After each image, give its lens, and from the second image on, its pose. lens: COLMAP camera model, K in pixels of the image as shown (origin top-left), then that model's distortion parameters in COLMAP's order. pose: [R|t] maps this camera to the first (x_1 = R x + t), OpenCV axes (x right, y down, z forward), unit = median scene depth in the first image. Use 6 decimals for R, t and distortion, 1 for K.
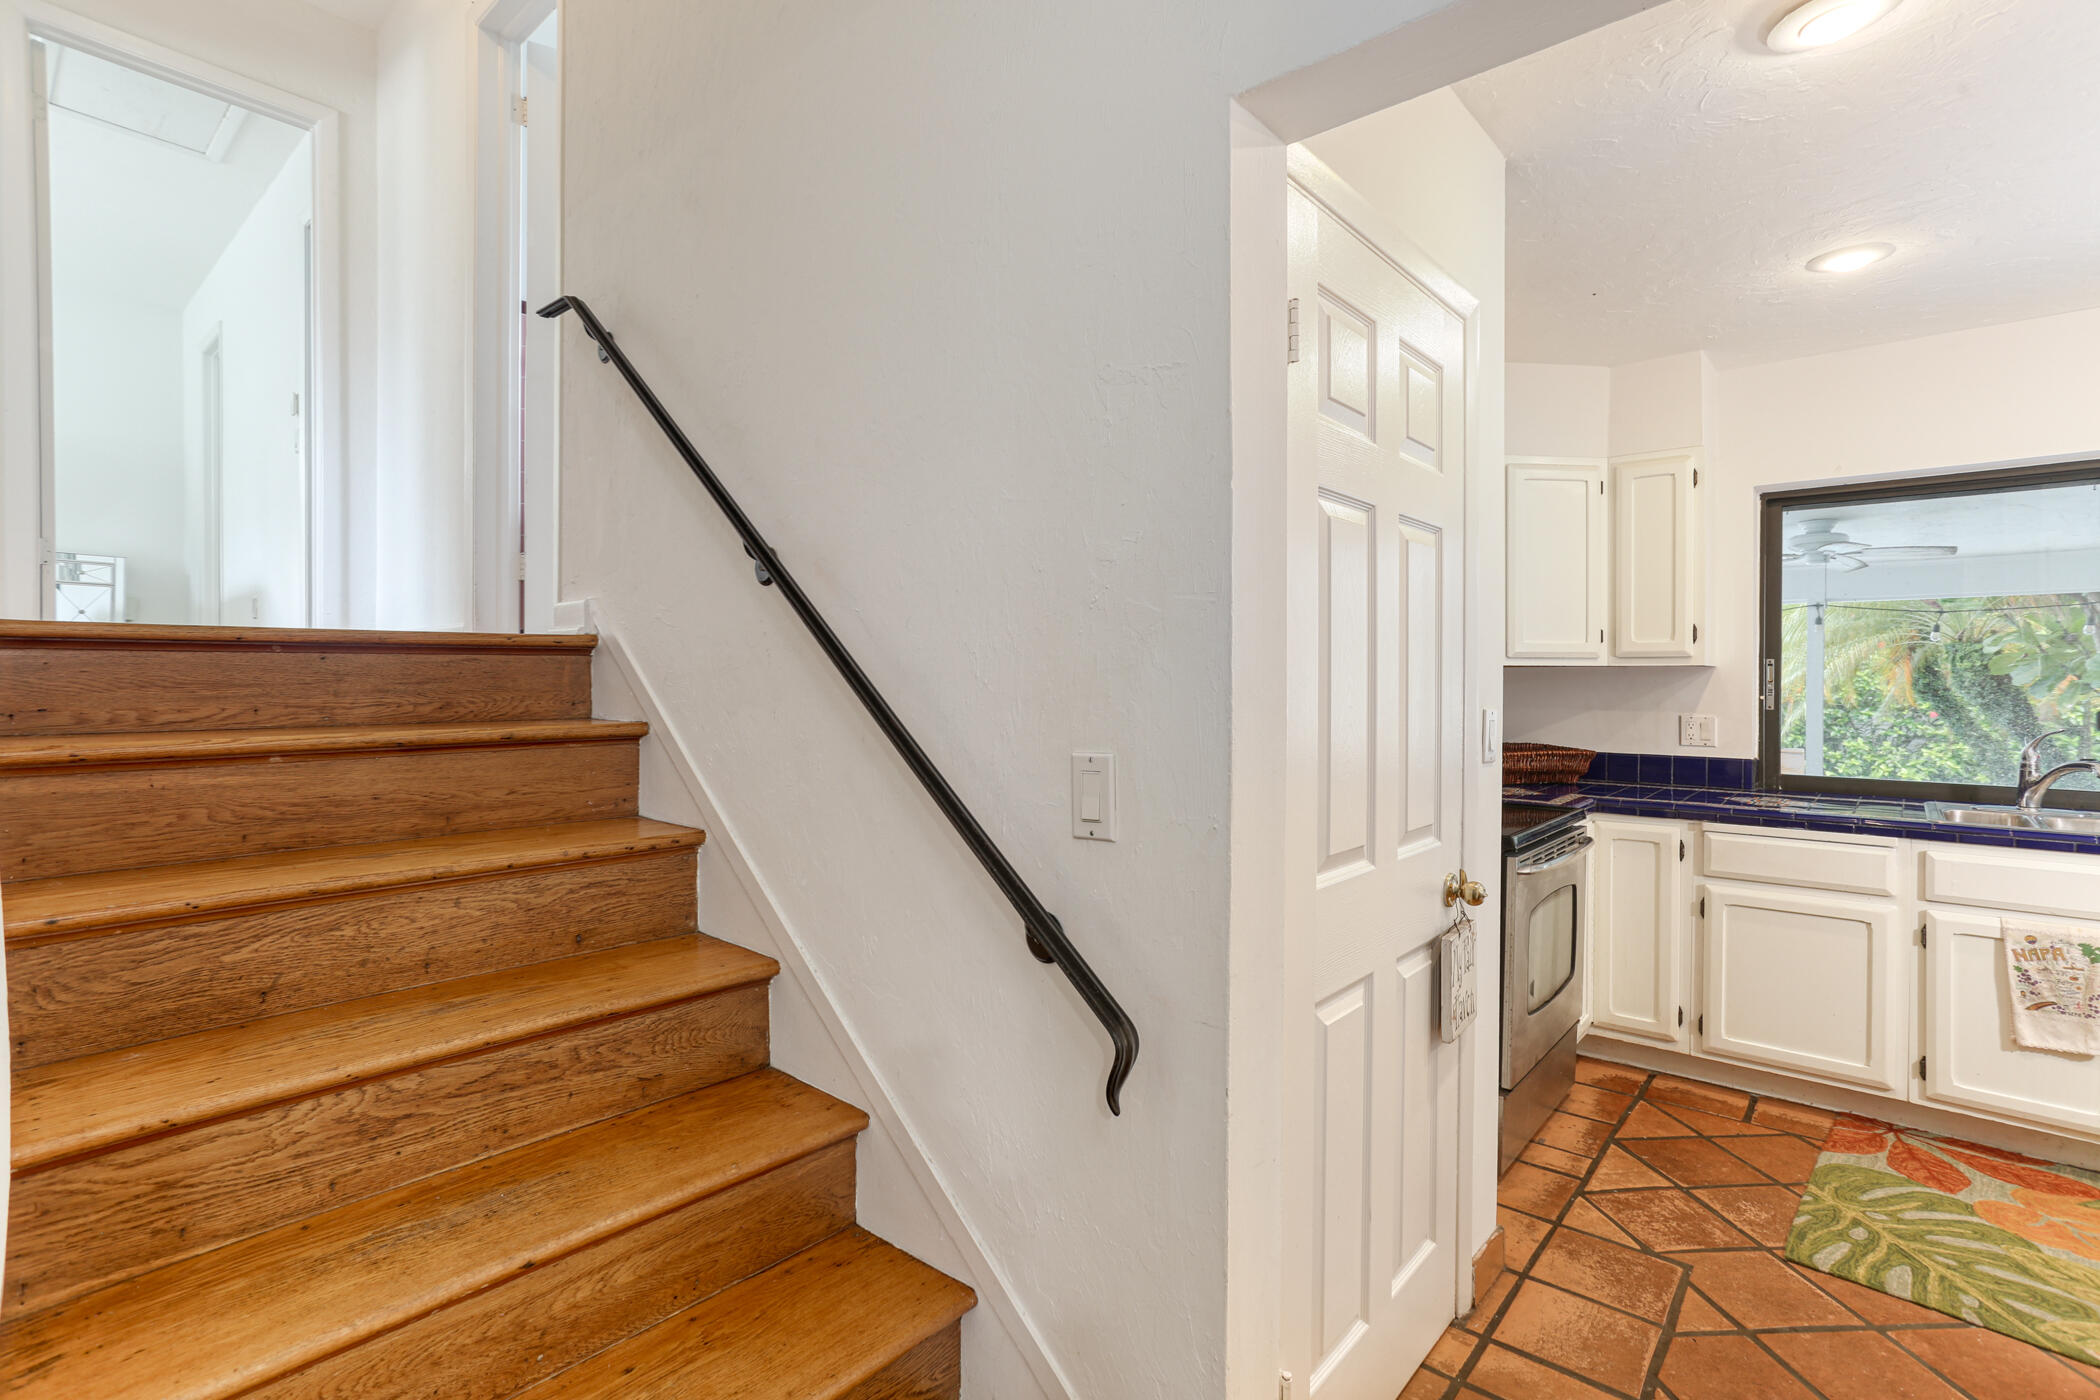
lens RADIAL K [[1009.1, 0, 1046.7], [0, 1009.1, 683.3], [0, 0, 1]] dist [-0.046210, 0.030261]
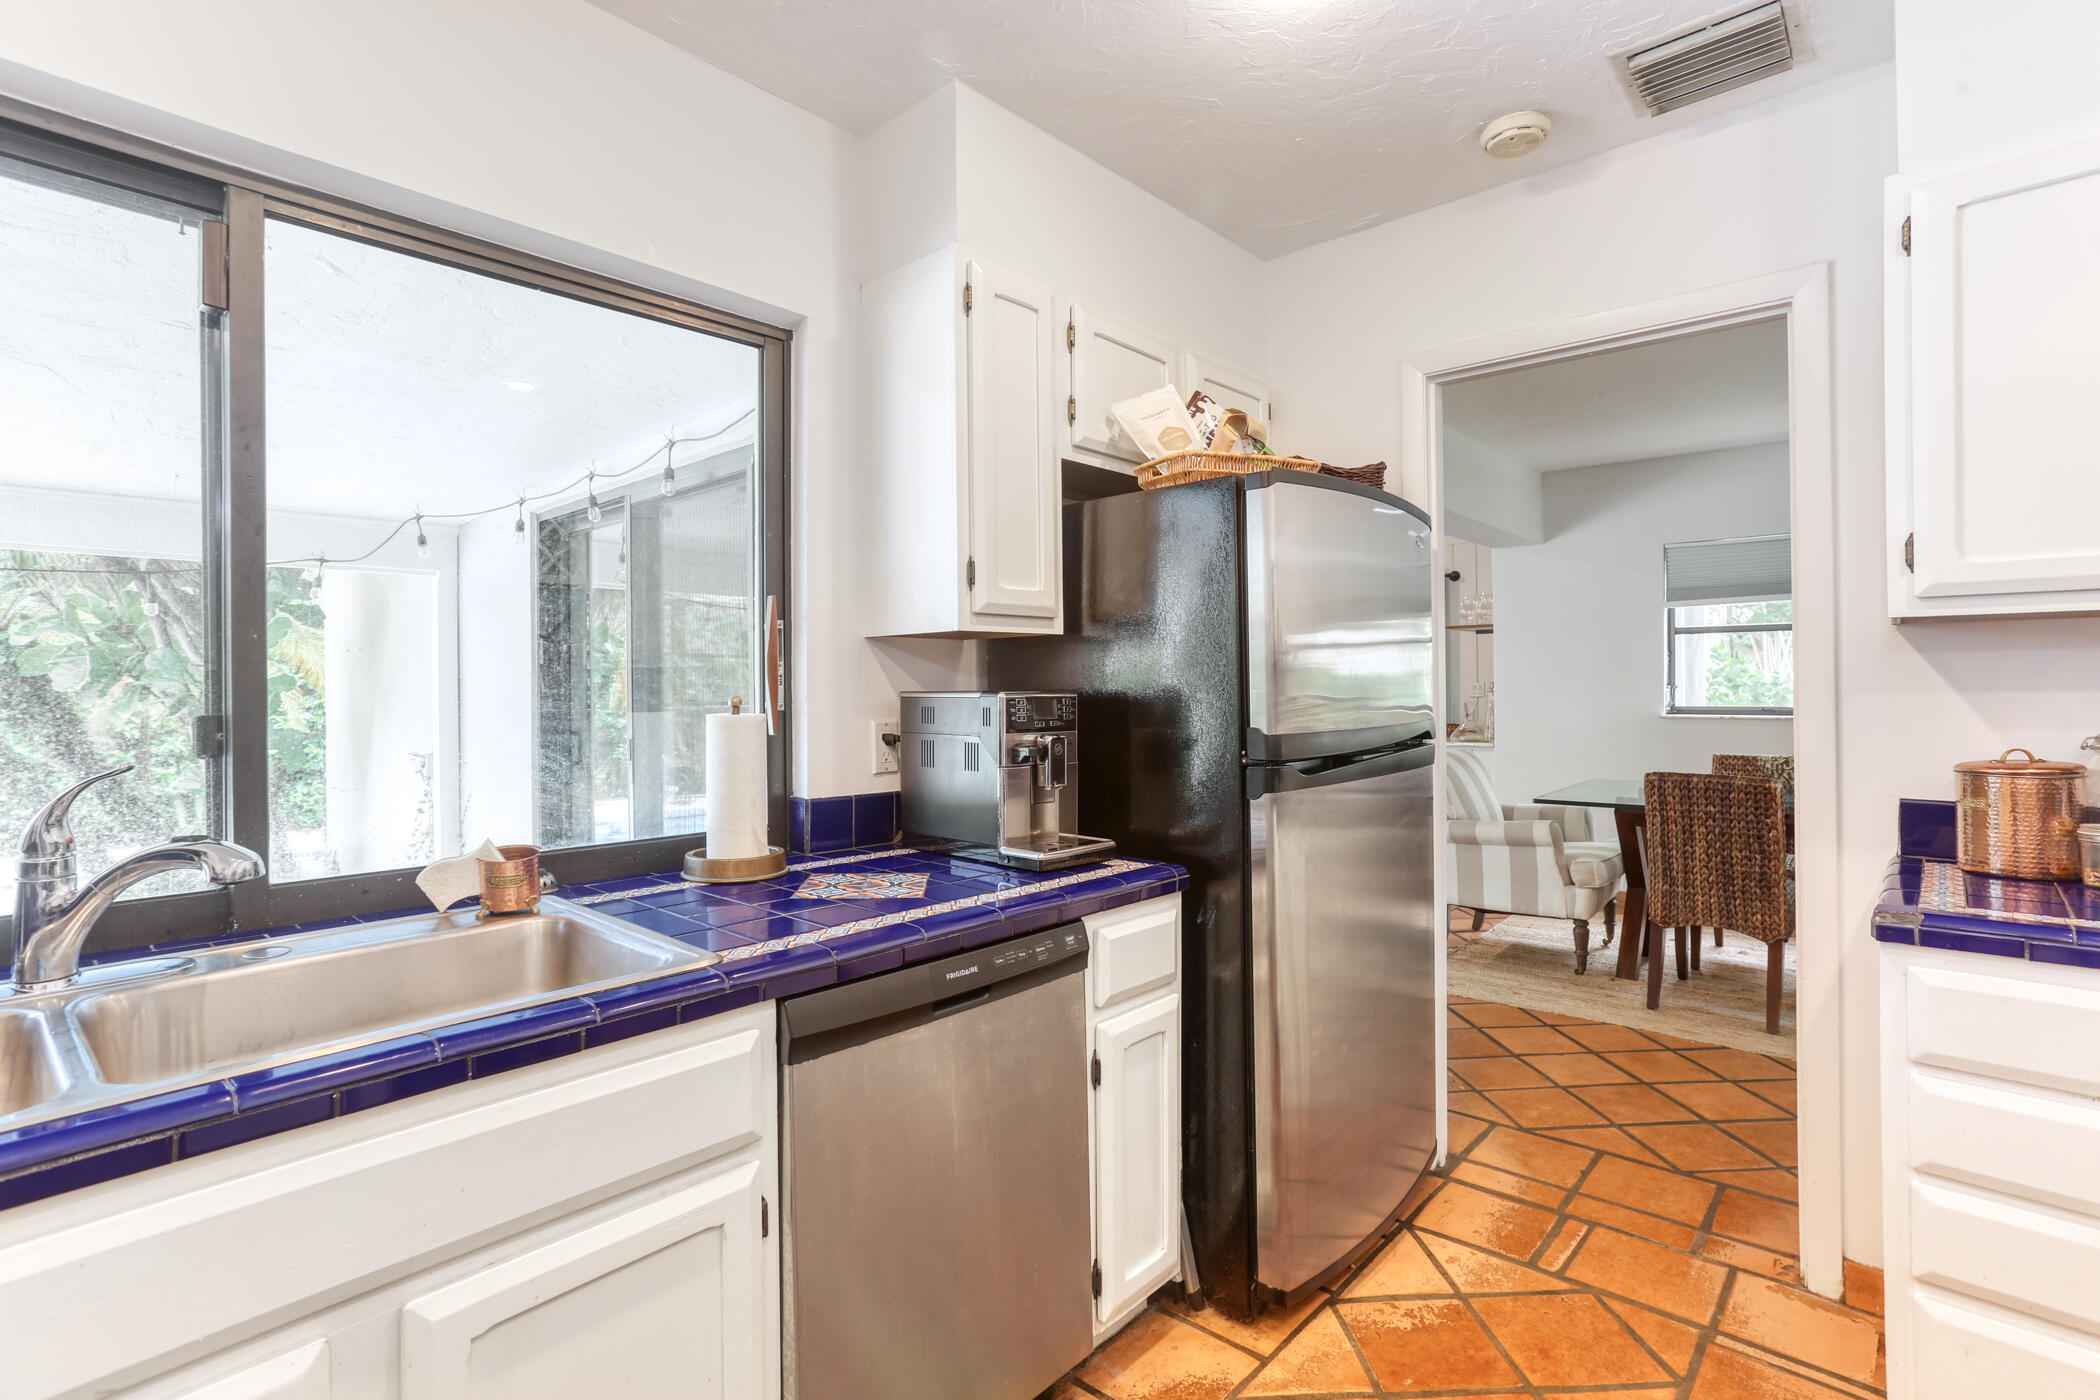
lens RADIAL K [[1009.1, 0, 1046.7], [0, 1009.1, 683.3], [0, 0, 1]] dist [-0.046210, 0.030261]
pose [[0.017888, -0.001273, 0.999839, 0.550936], [0.015682, 0.999877, 0.000992, 0.016969], [-0.999717, 0.015661, 0.017906, 0.550245]]
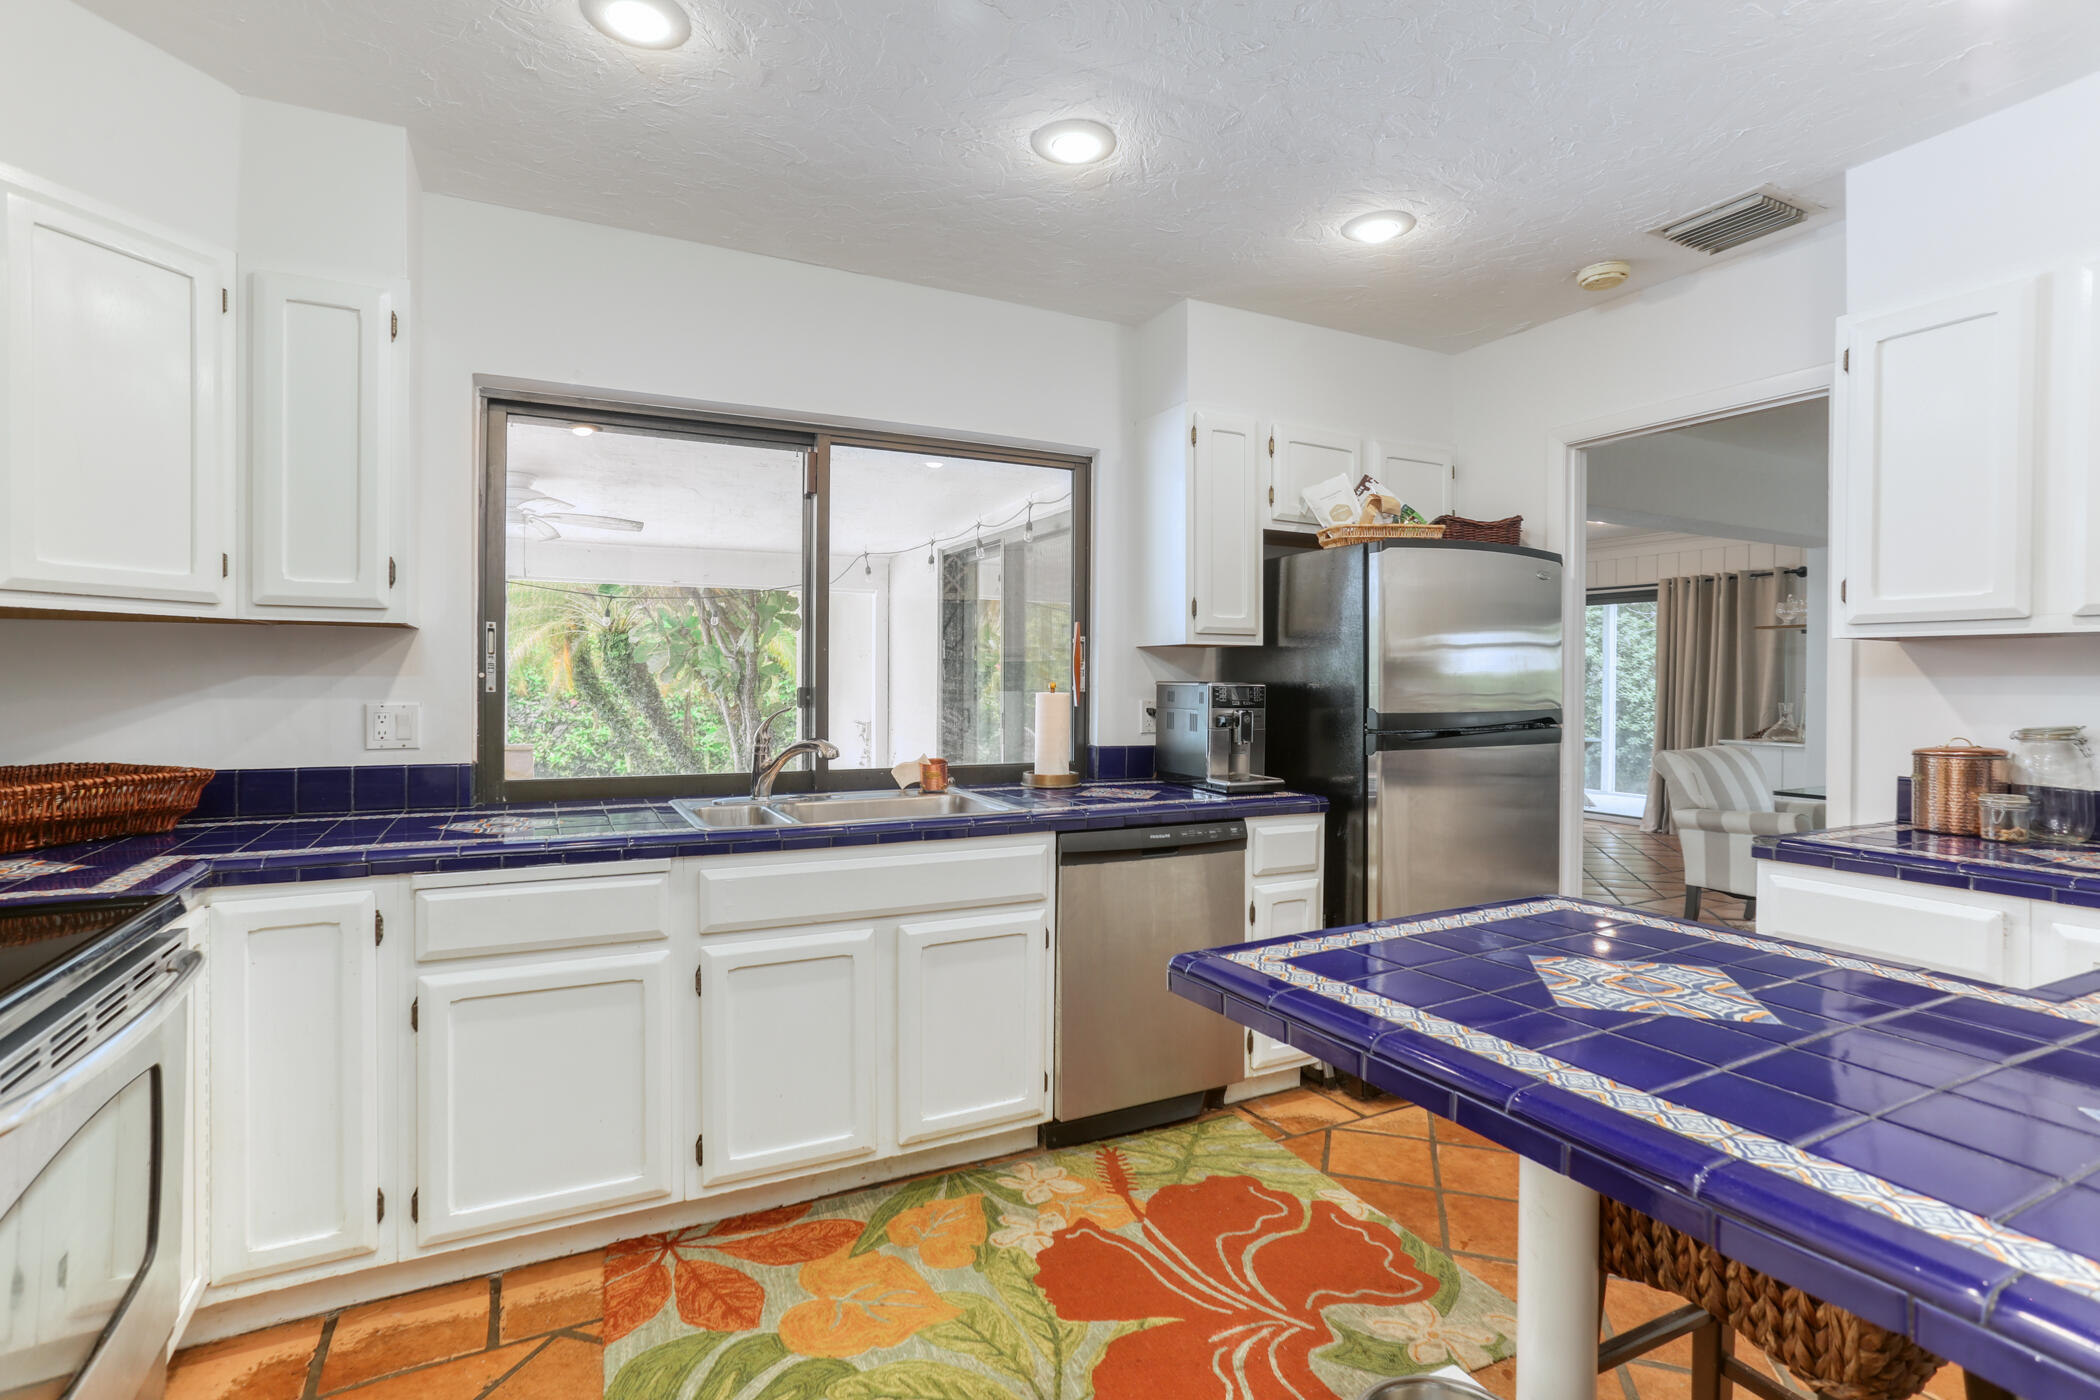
lens RADIAL K [[1009.1, 0, 1046.7], [0, 1009.1, 683.3], [0, 0, 1]] dist [-0.046210, 0.030261]
pose [[0.369450, -0.005894, 0.929232, 0.223388], [0.001090, 0.999982, 0.005909, 0.017303], [-0.929250, -0.001170, 0.369449, 0.389435]]
